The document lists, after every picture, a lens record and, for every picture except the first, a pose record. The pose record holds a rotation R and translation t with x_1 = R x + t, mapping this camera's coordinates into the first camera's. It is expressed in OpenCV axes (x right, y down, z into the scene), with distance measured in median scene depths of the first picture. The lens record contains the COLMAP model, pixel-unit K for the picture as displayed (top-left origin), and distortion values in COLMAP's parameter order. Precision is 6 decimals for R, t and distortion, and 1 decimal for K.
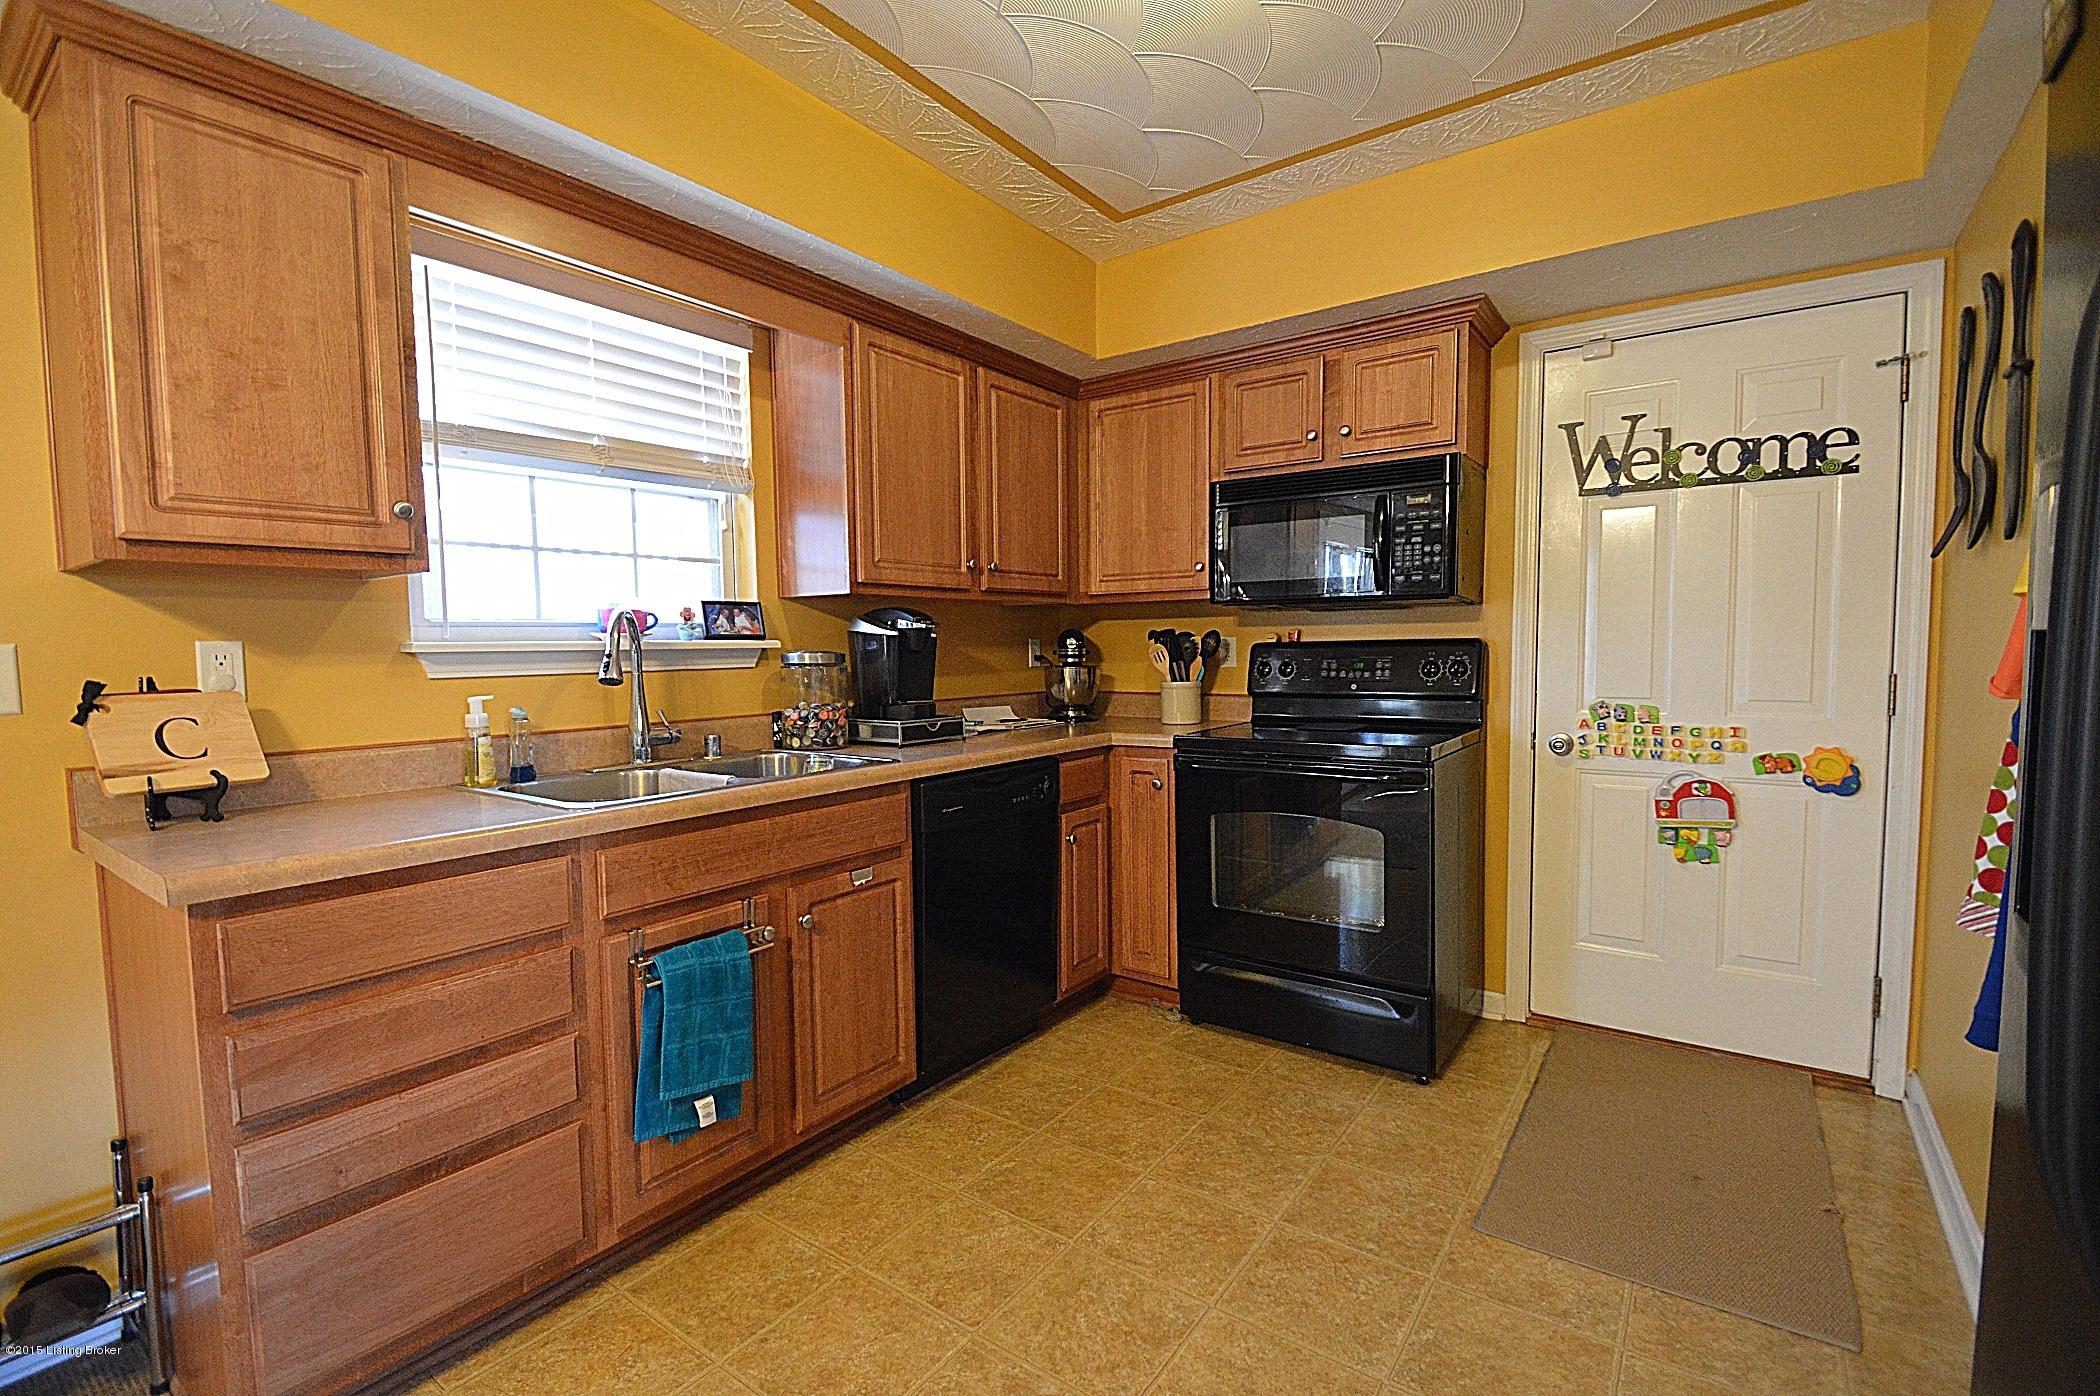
lens RADIAL K [[935.8, 0, 1029.0], [0, 935.8, 704.7], [0, 0, 1]] dist [0.023859, -0.020945]
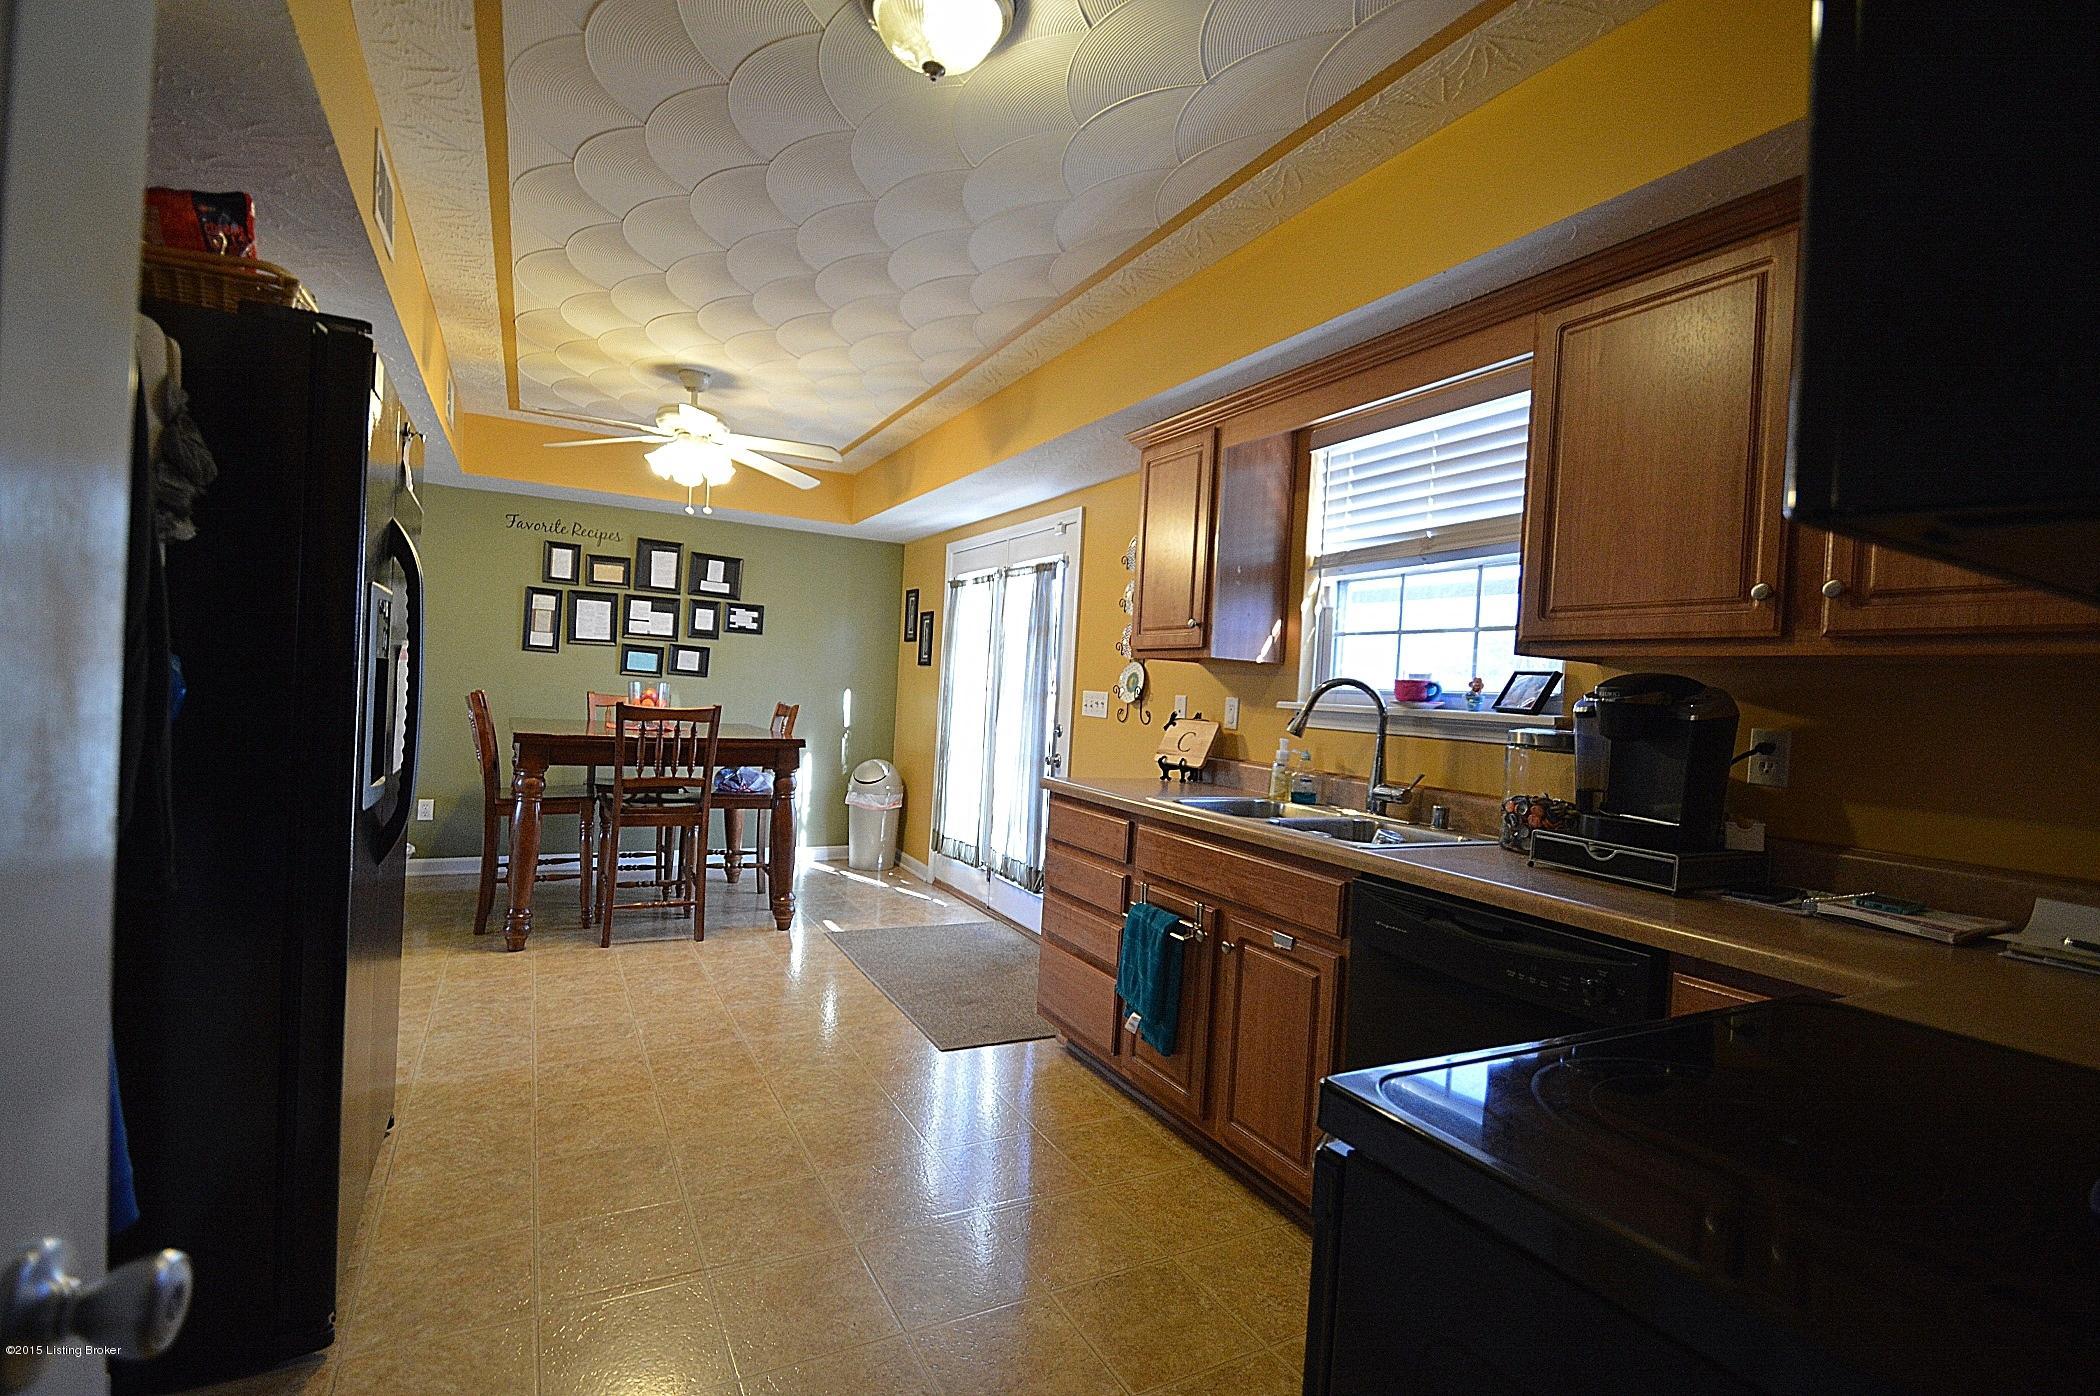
lens RADIAL K [[935.8, 0, 1029.0], [0, 935.8, 704.7], [0, 0, 1]] dist [0.023859, -0.020945]
pose [[-0.432045, -0.000872, -0.901852, 0.781527], [-0.116866, 0.991622, 0.055027, -0.081162], [0.894248, 0.129170, -0.428527, 1.084693]]
